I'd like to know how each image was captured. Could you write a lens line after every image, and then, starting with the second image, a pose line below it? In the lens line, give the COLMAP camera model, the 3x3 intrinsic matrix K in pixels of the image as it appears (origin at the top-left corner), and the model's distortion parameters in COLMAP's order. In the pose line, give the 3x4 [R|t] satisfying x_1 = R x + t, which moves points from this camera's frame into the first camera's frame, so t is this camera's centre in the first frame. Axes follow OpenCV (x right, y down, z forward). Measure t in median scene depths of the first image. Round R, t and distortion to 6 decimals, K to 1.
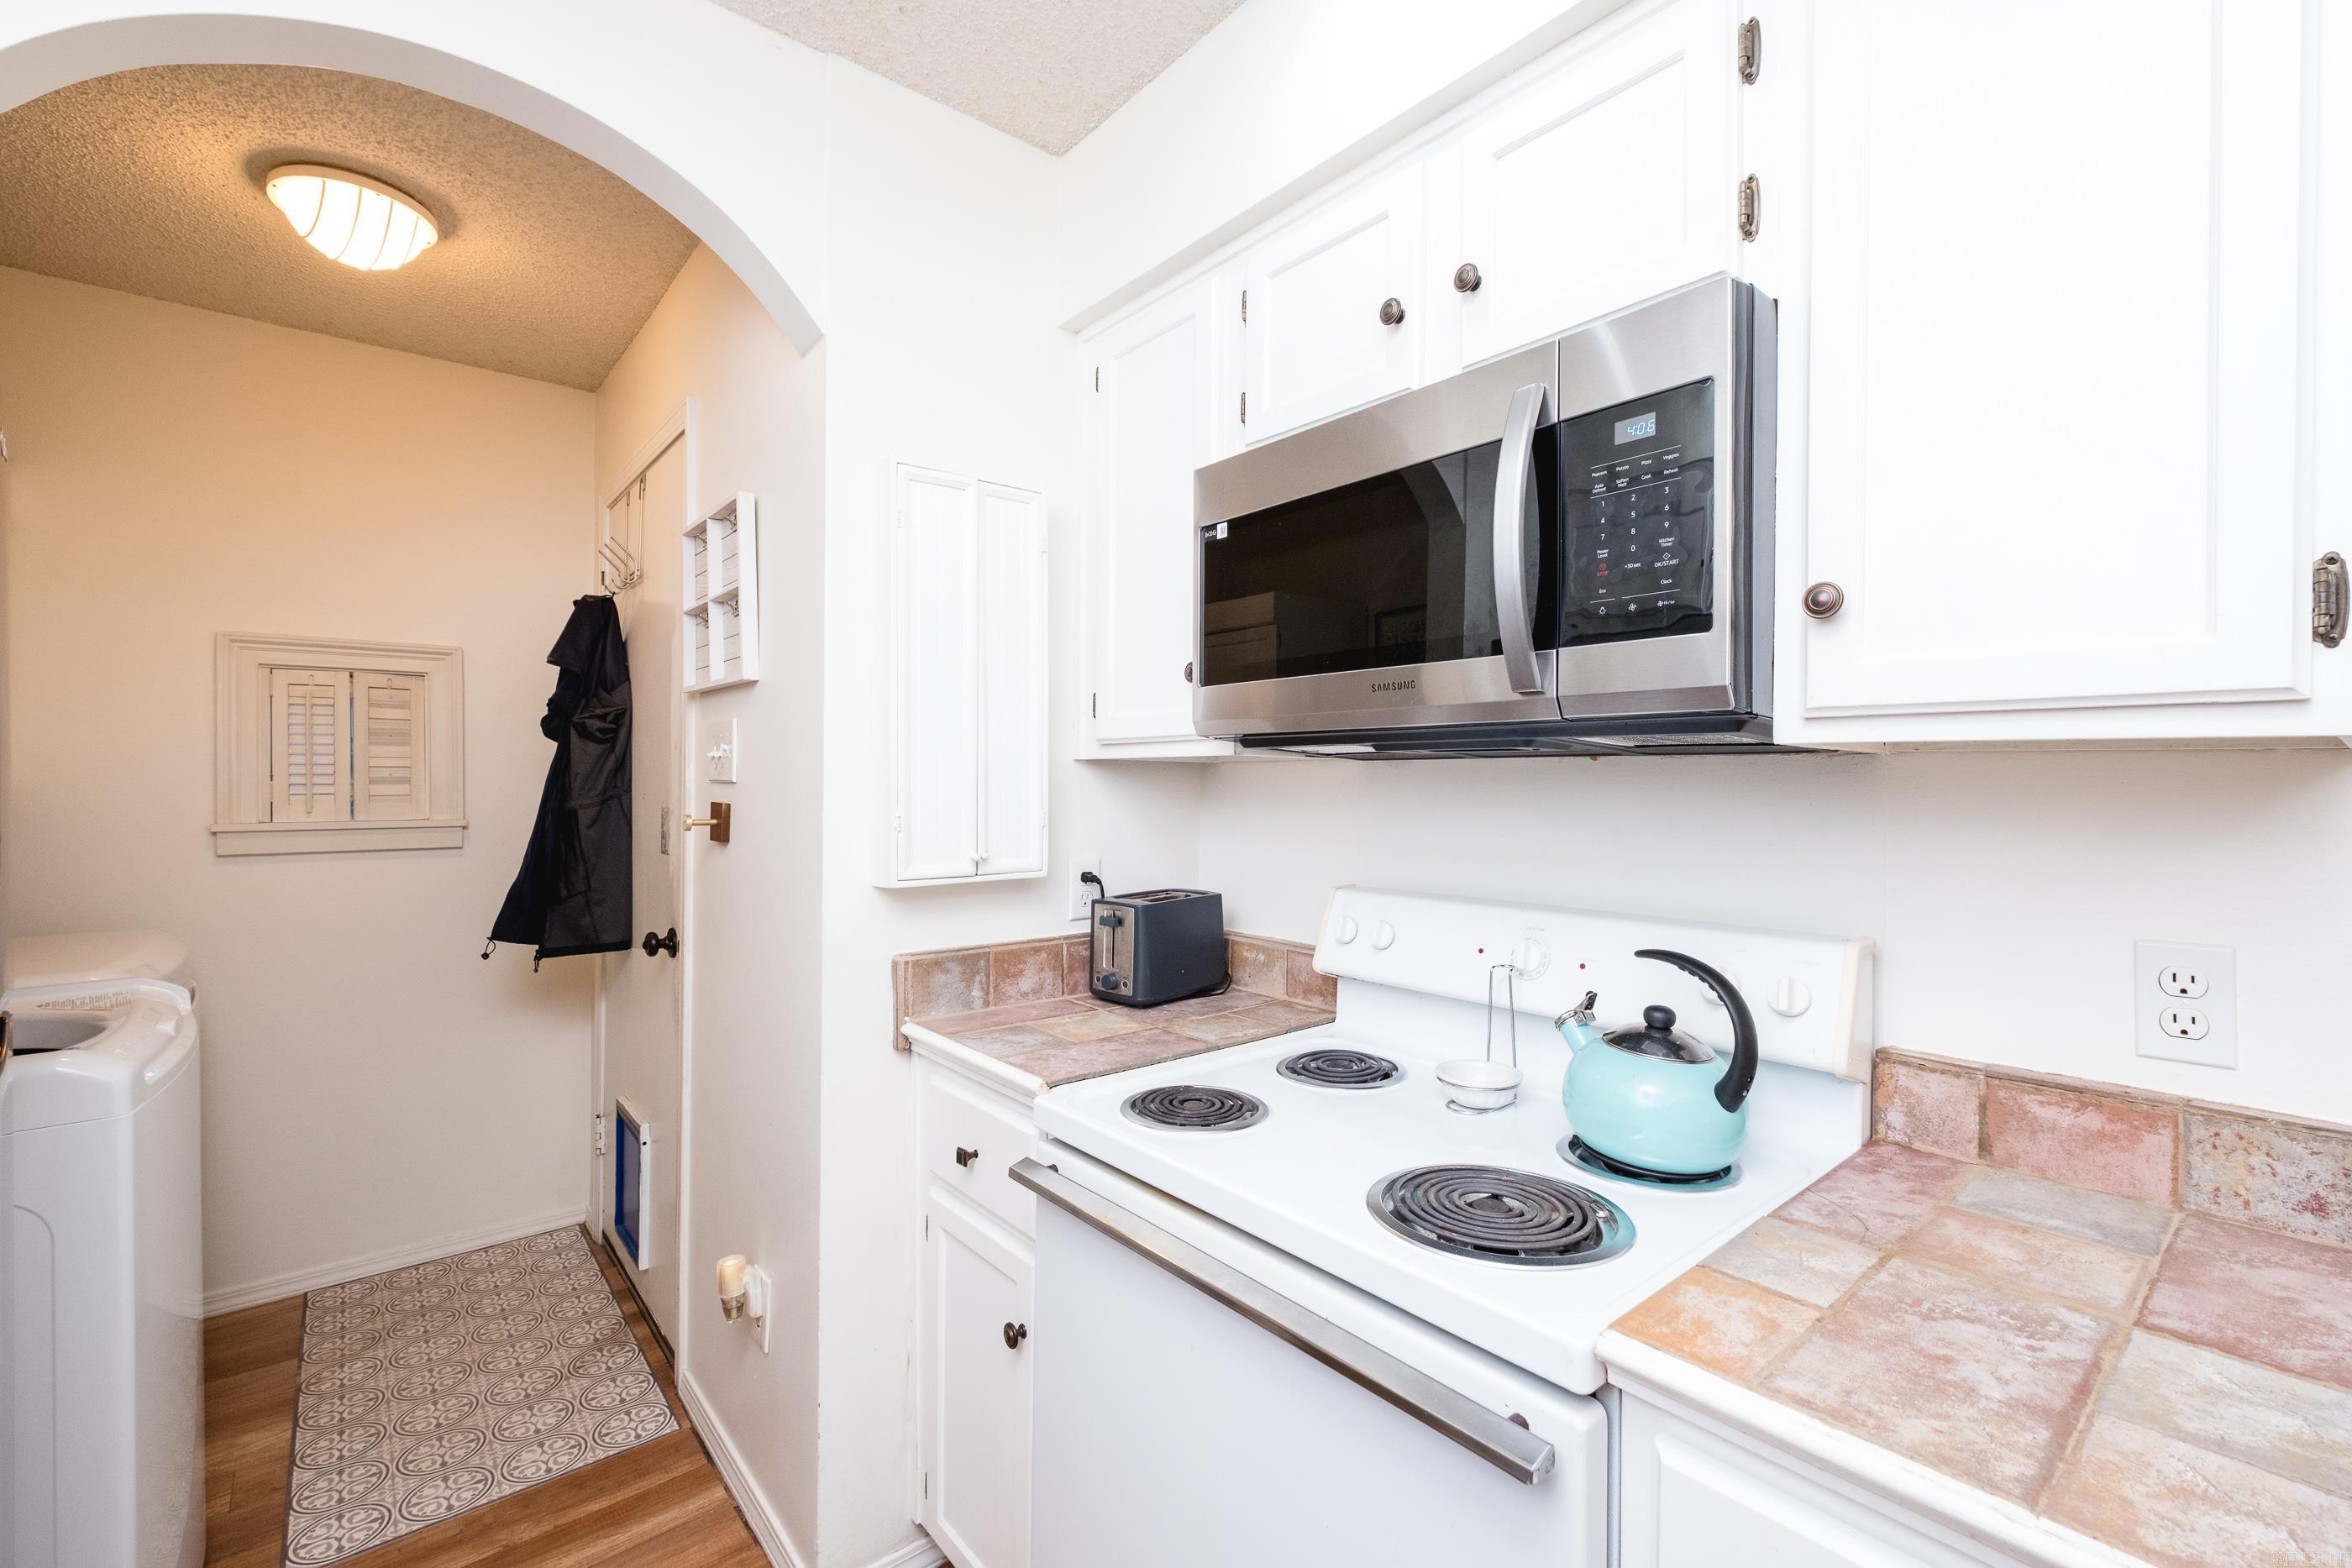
lens RADIAL K [[1021.8, 0, 1170.0], [0, 1021.8, 780.1], [0, 0, 1]] dist [0.007612, -0.005001]
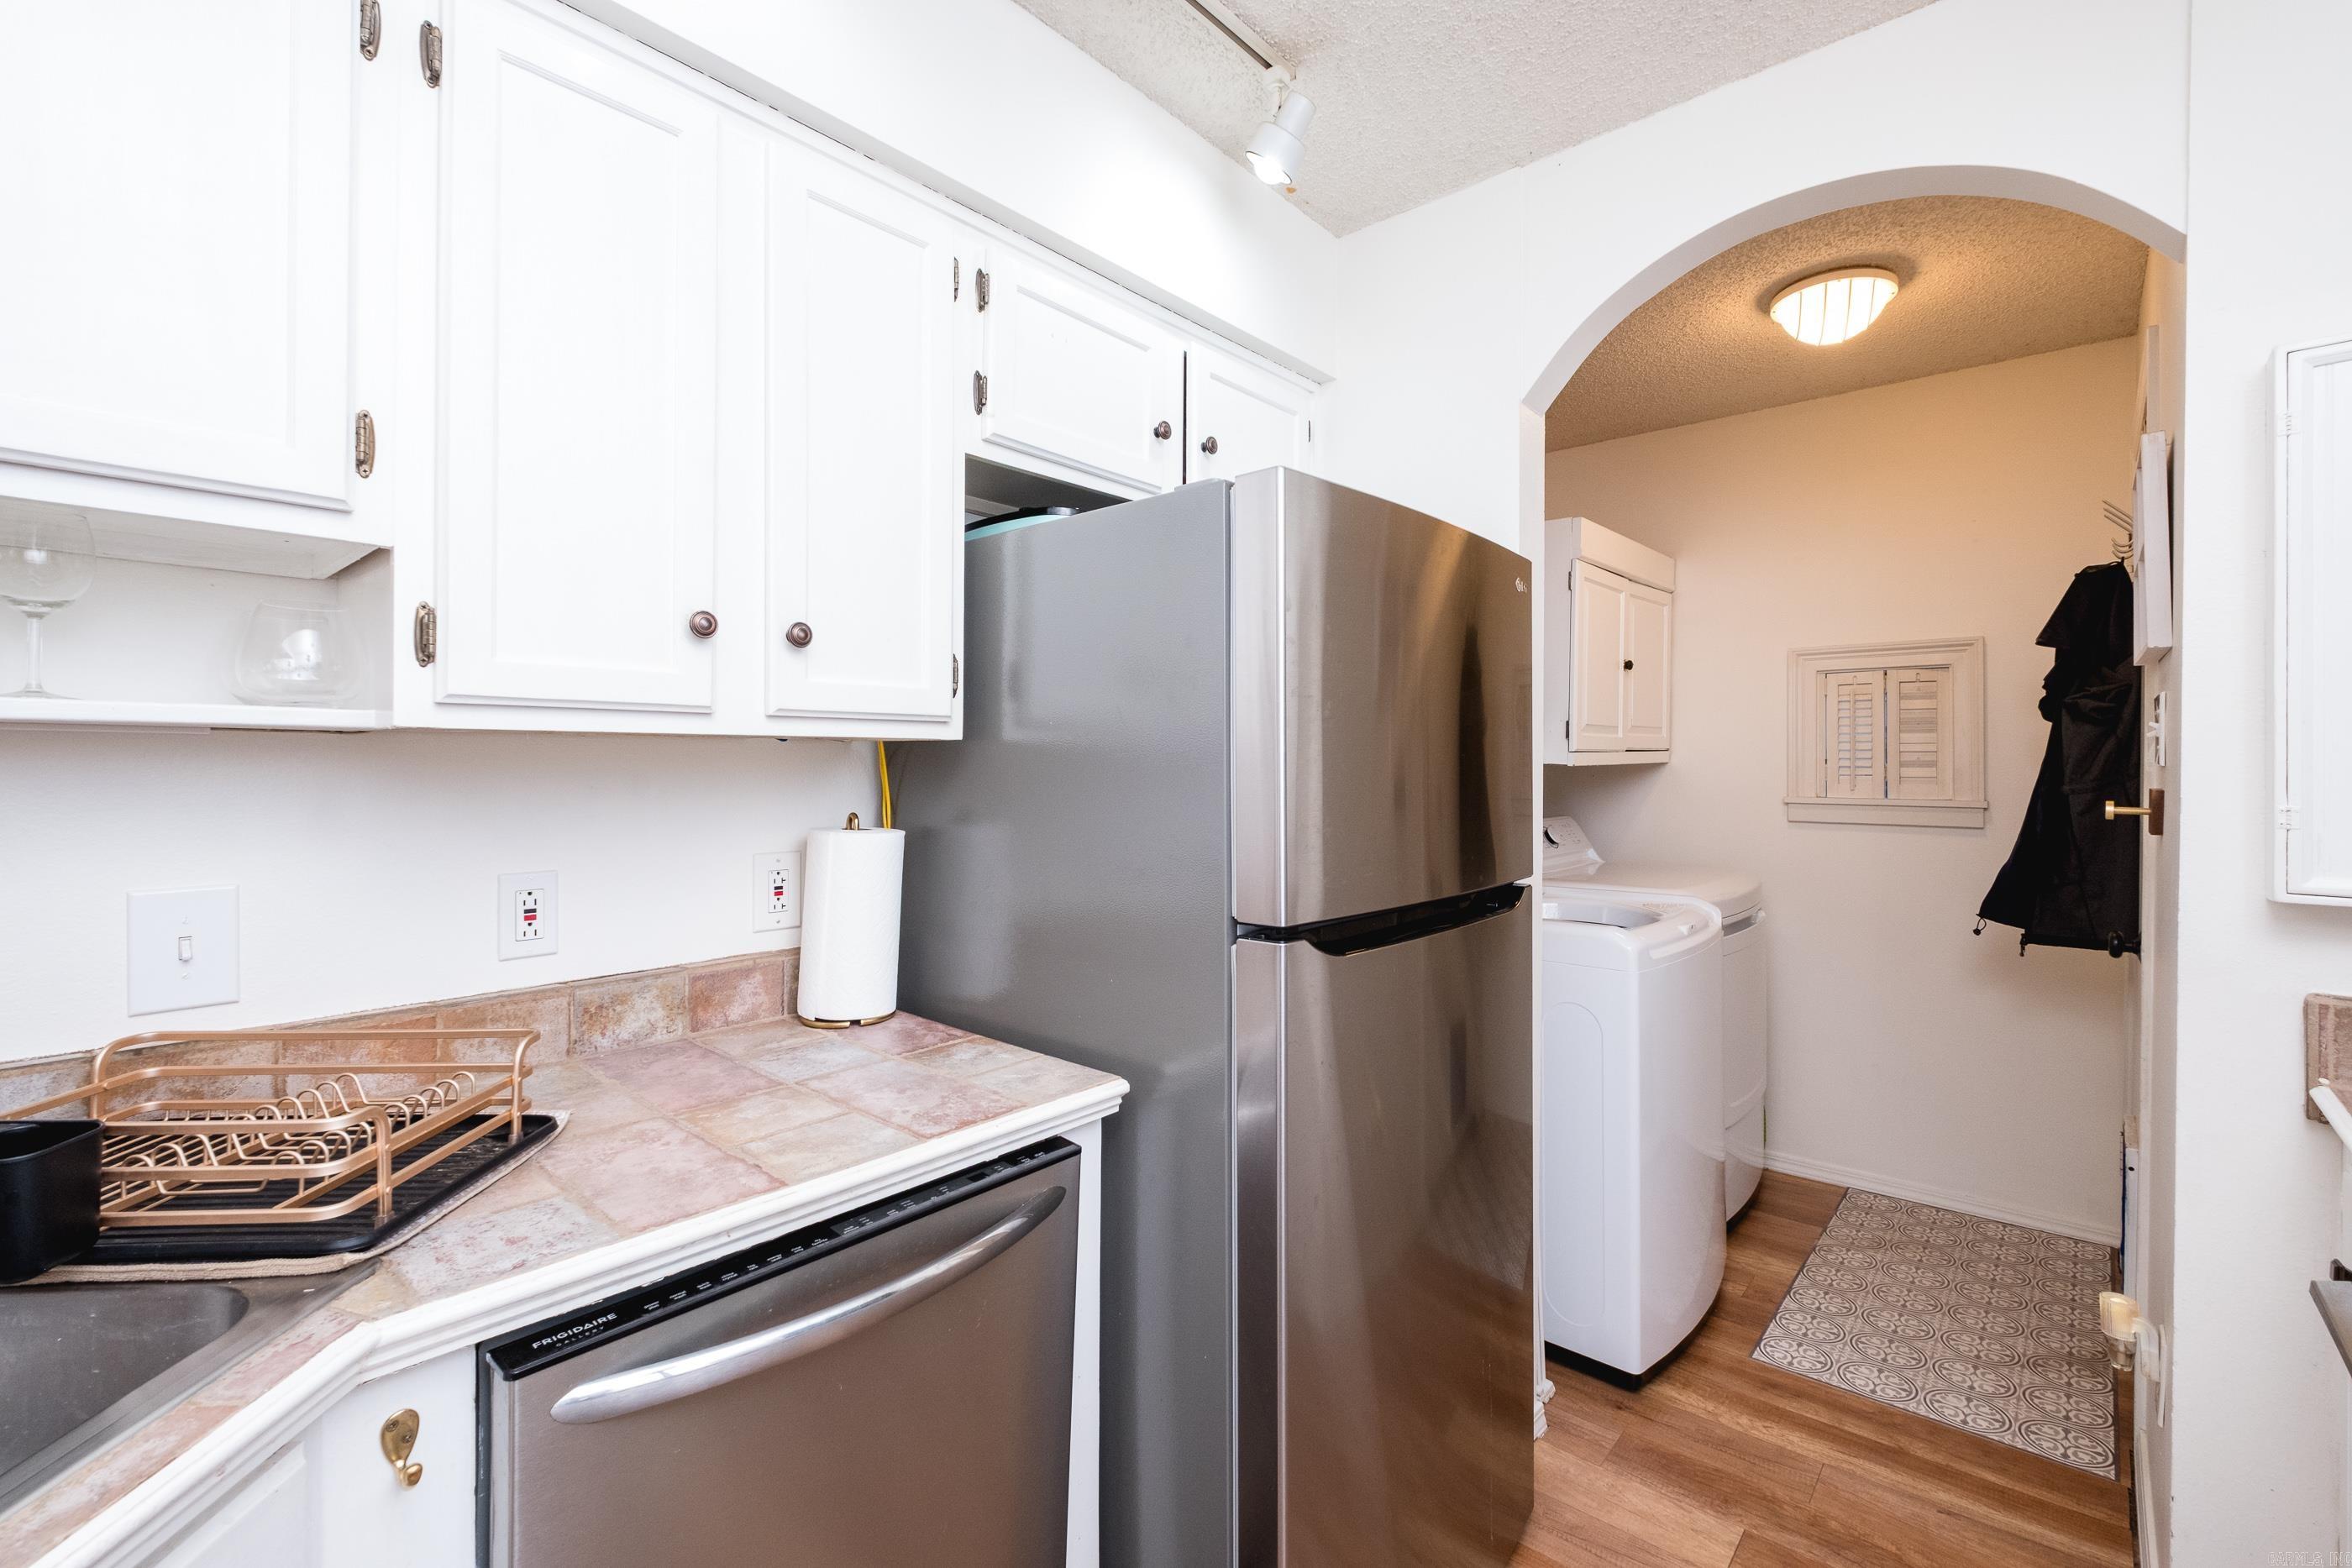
lens RADIAL K [[1021.8, 0, 1216.6], [0, 1021.8, 757.4], [0, 0, 1]] dist [0.007612, -0.005001]
pose [[0.194120, 0.000250, -0.980978, 0.327437], [-0.005907, 0.999982, -0.000915, -0.002108], [0.980960, 0.005972, 0.194118, 0.041189]]
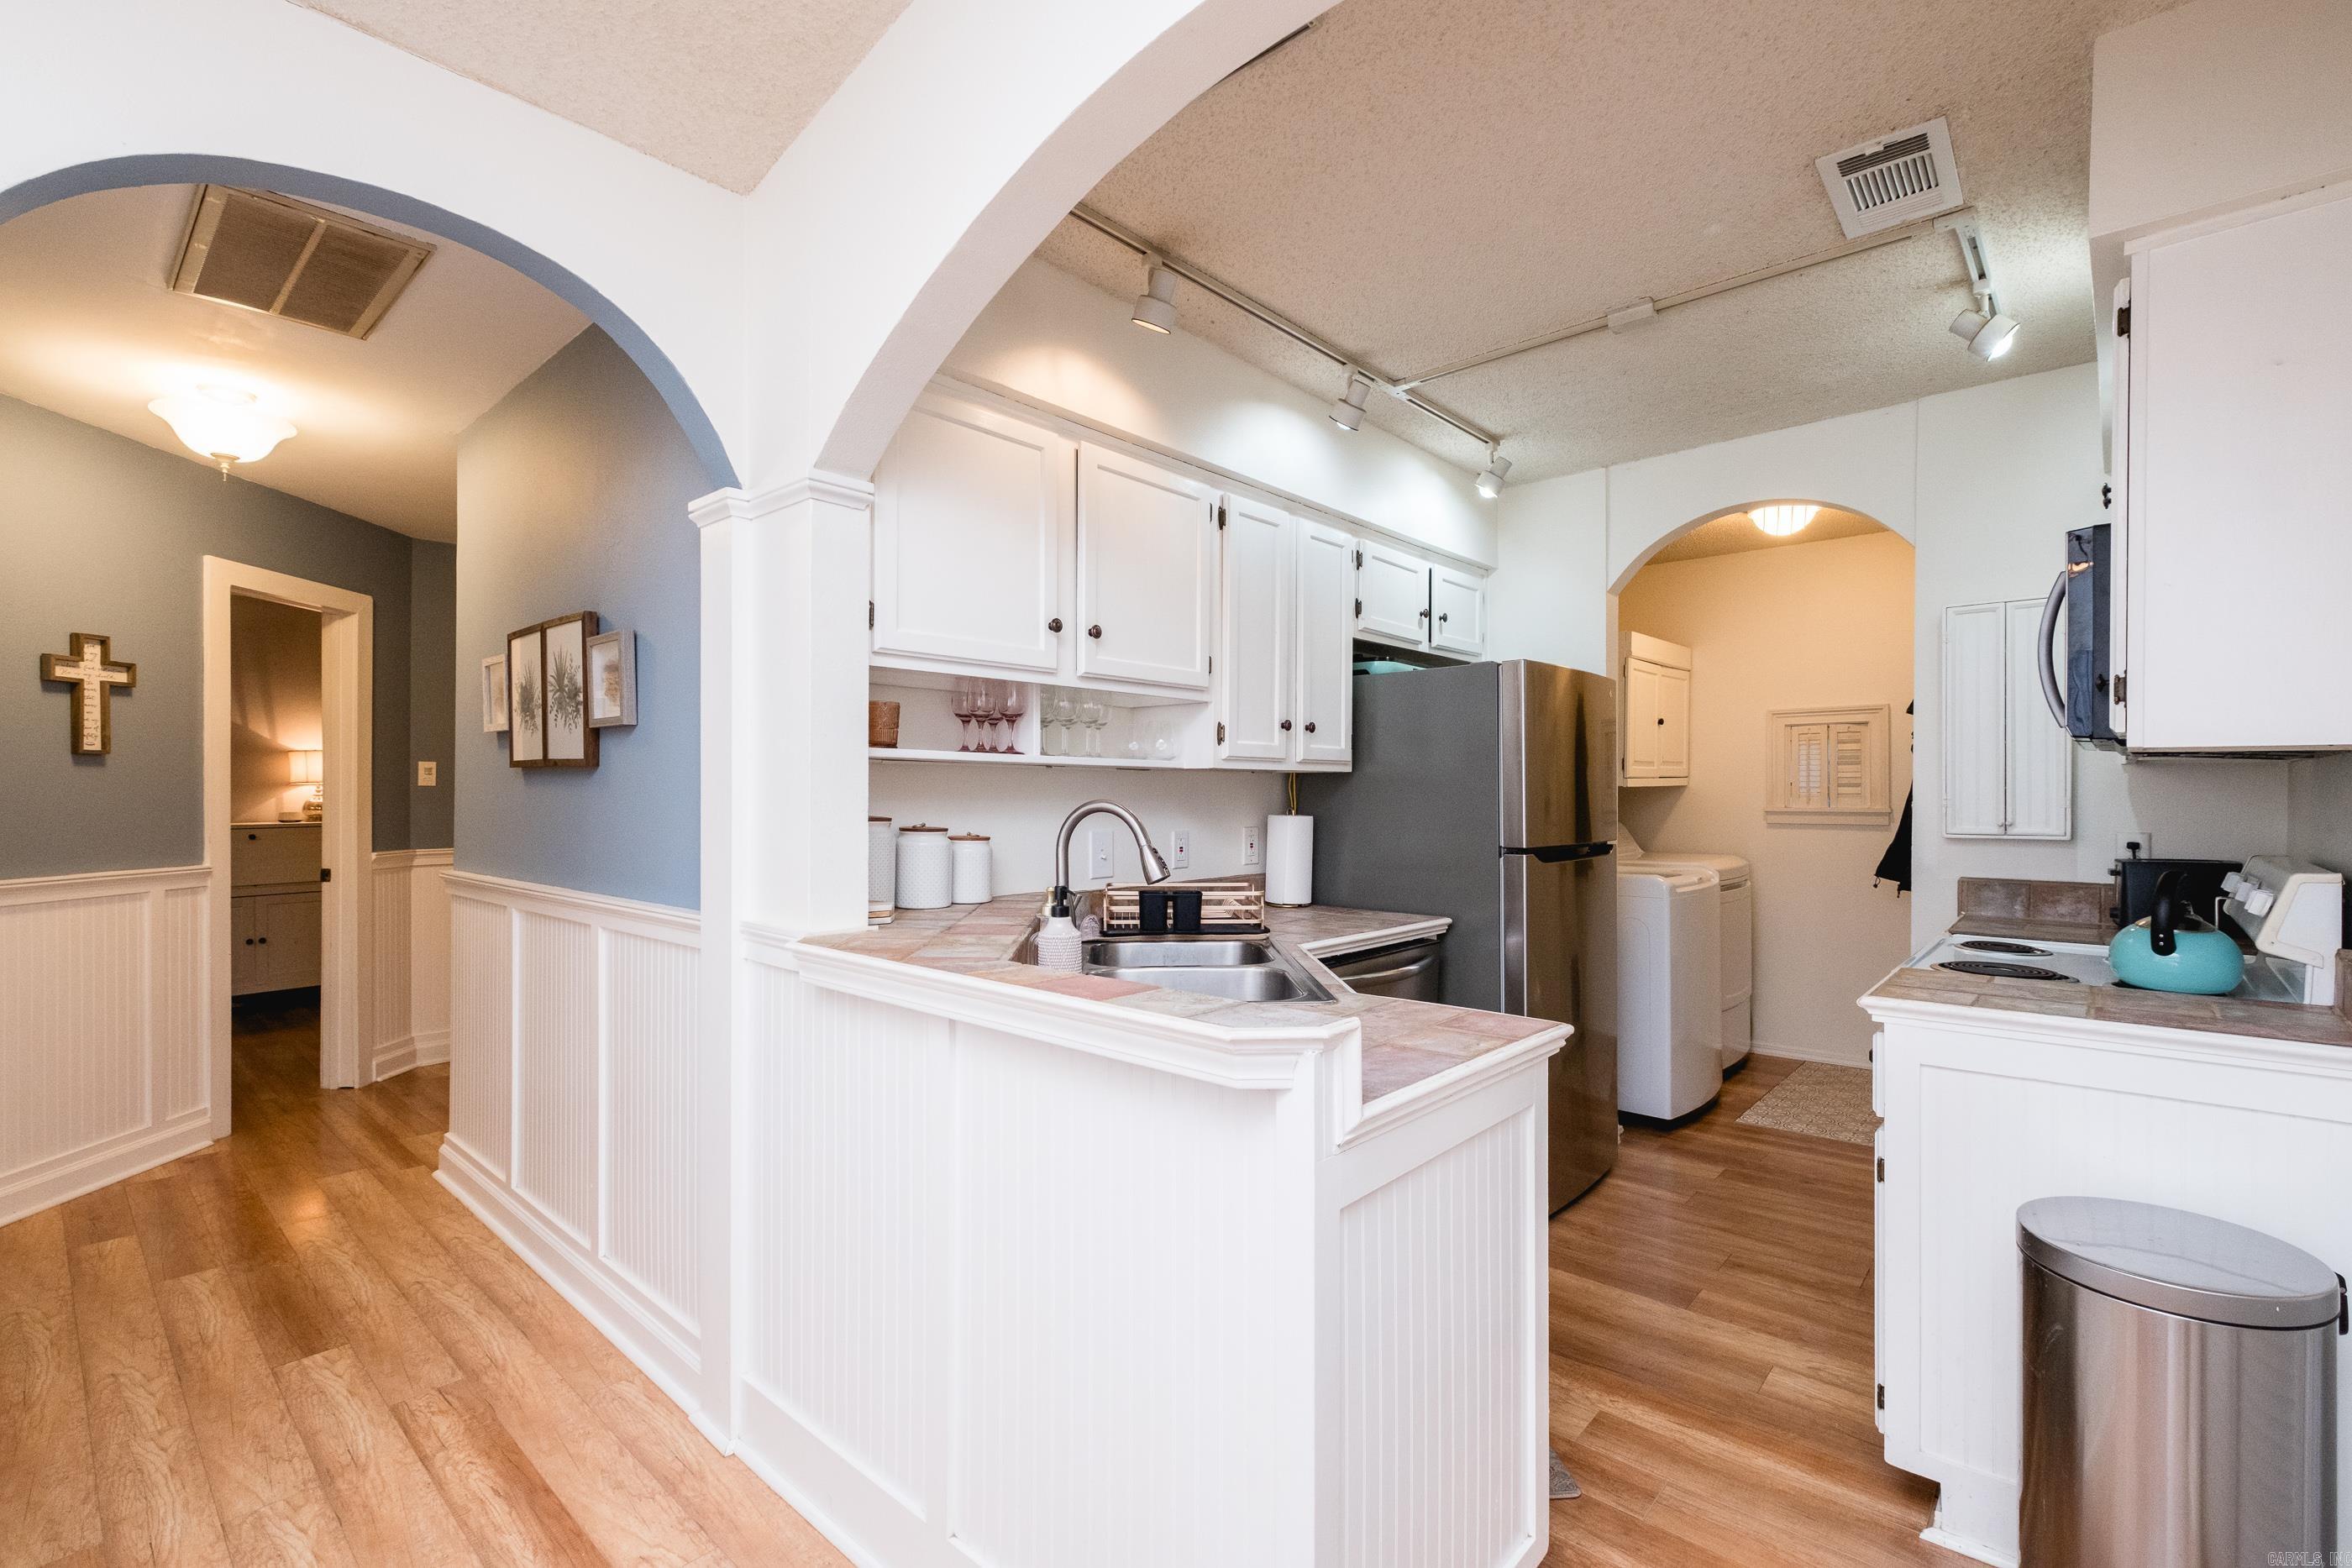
lens RADIAL K [[1021.8, 0, 1194.1], [0, 1021.8, 801.0], [0, 0, 1]] dist [0.007612, -0.005001]
pose [[0.158216, 0.010359, -0.987350, 1.273238], [-0.001928, 0.999946, 0.010182, 0.019239], [0.987403, 0.000293, 0.158227, -0.611720]]
